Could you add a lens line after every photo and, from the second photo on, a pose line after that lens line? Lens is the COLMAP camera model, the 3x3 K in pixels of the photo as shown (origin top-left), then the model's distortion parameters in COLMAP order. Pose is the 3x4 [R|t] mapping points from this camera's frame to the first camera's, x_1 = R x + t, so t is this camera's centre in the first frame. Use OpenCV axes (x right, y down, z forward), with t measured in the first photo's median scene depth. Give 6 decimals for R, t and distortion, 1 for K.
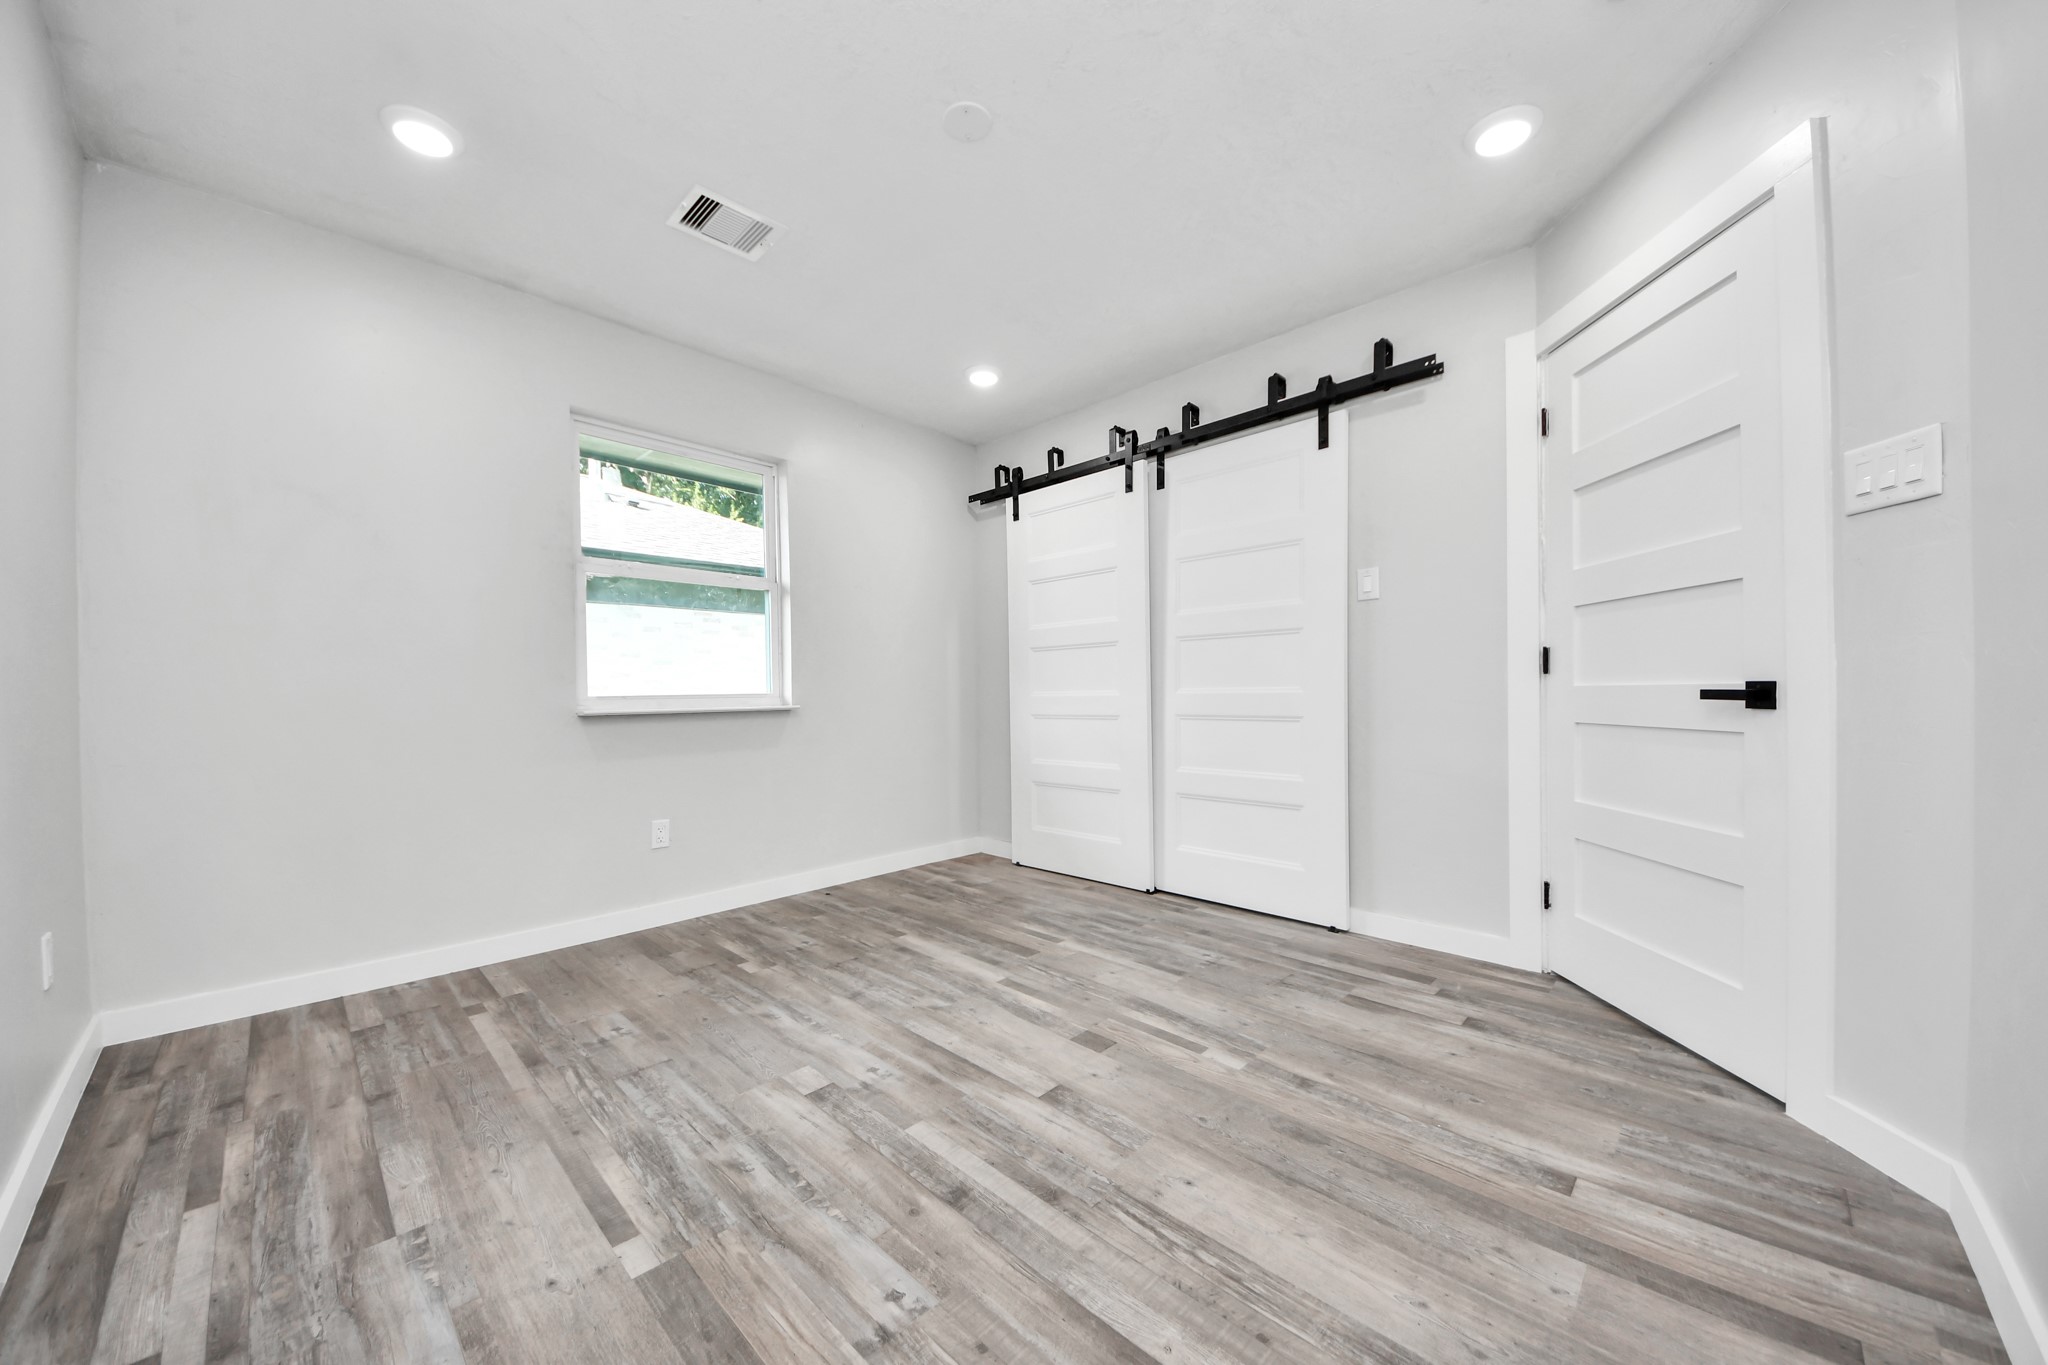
lens RADIAL K [[745.2, 0, 1019.5], [0, 745.2, 693.2], [0, 0, 1]] dist [0.064375, -0.035273]
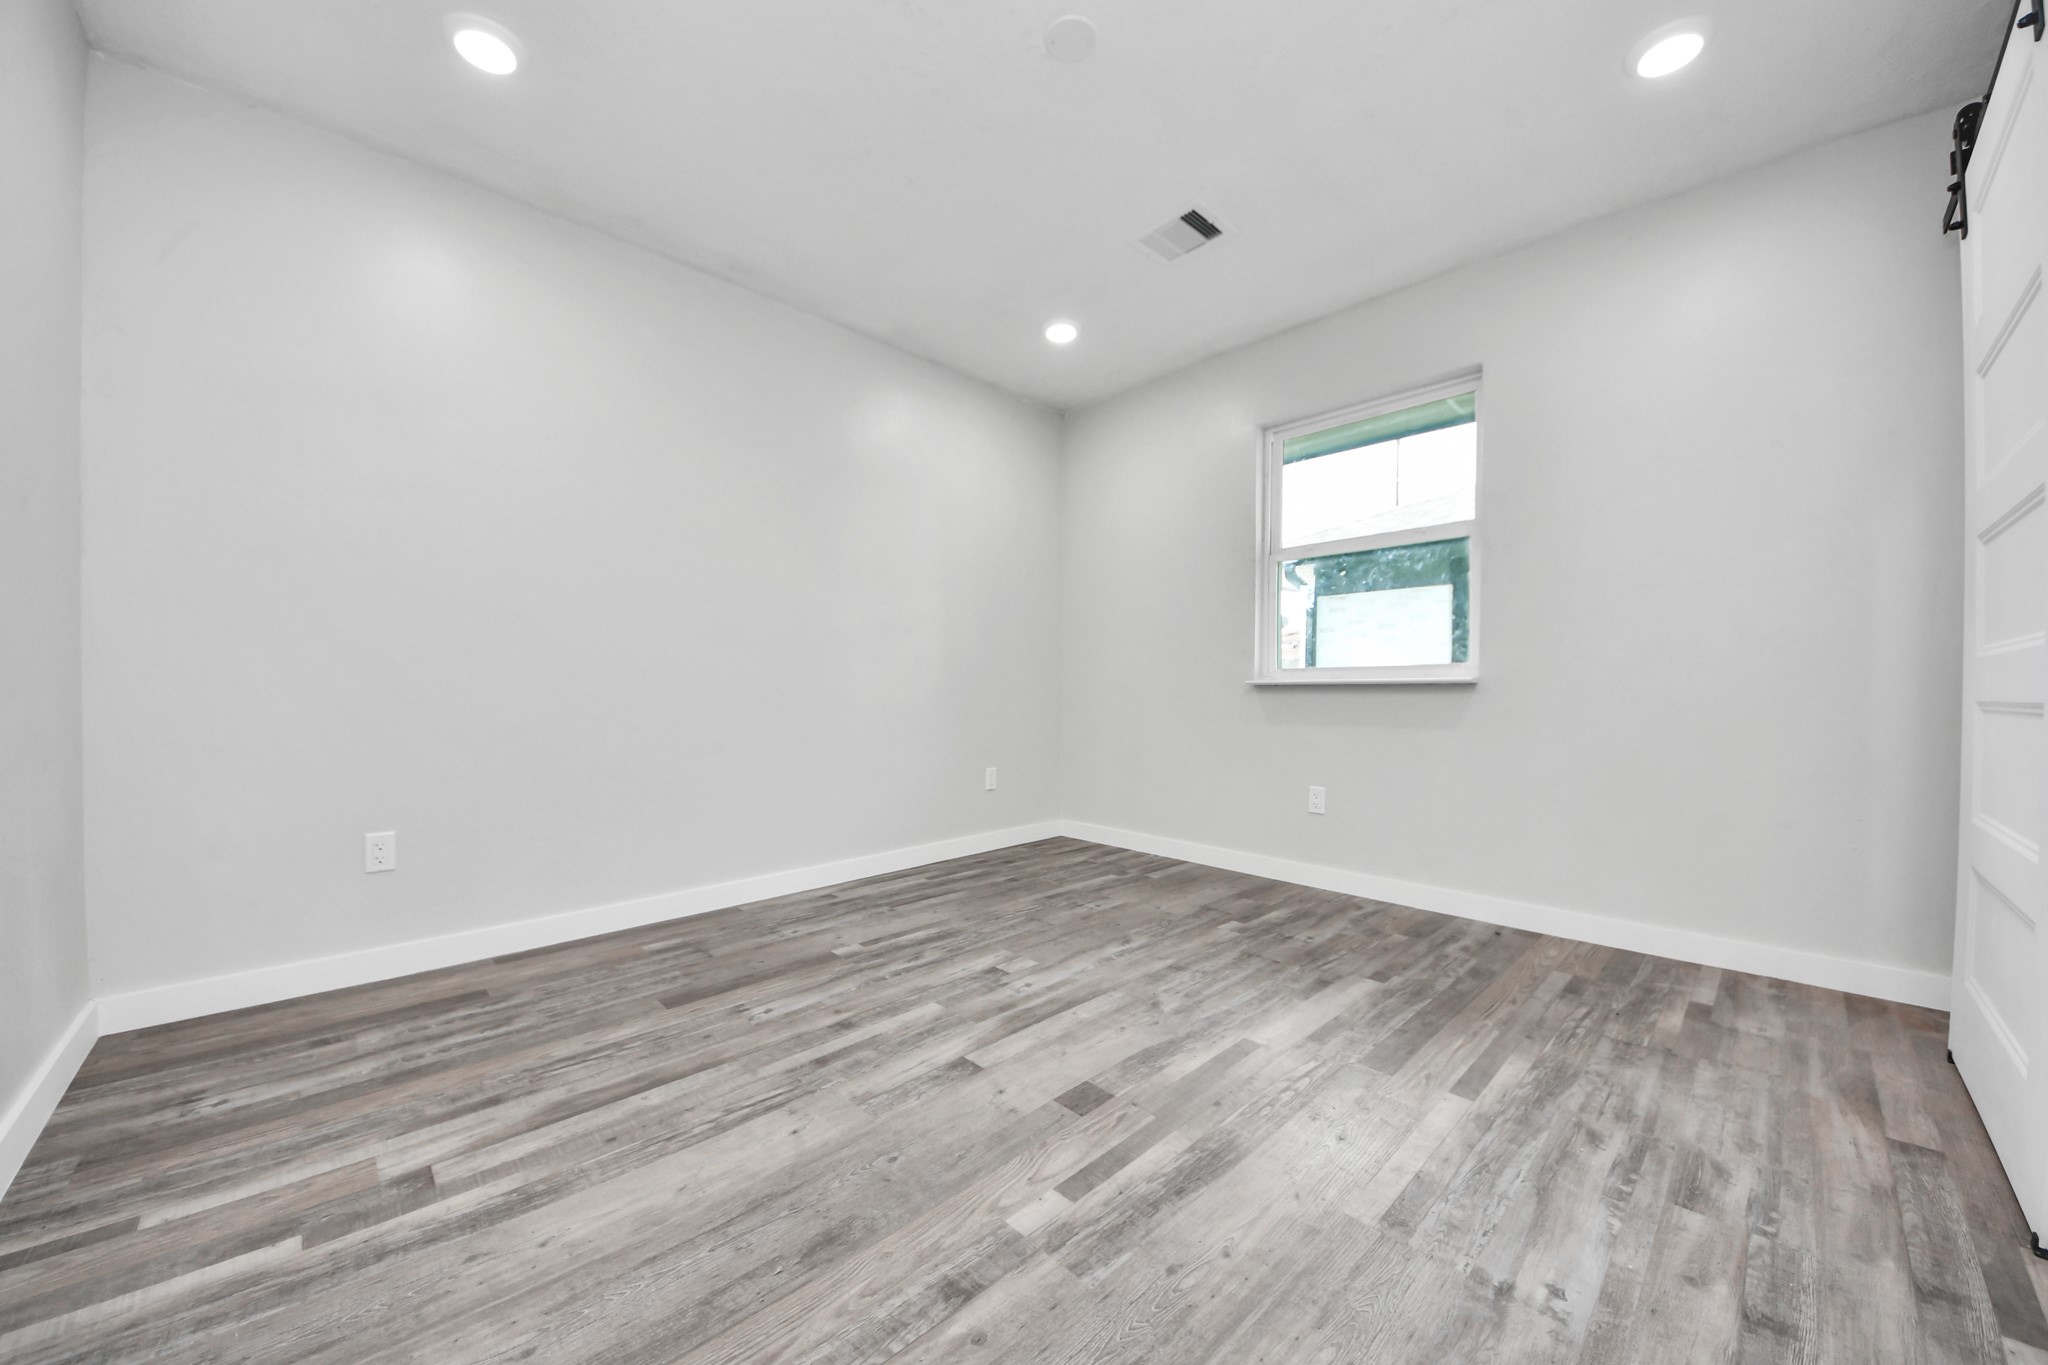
lens RADIAL K [[744.6, 0, 1020.0], [0, 744.6, 692.2], [0, 0, 1]] dist [0.033920, -0.020464]
pose [[-0.055147, 0.010952, -0.998418, 0.916744], [-0.005366, 0.999922, 0.011265, 0.048014], [0.998464, 0.005979, -0.055084, 1.048696]]
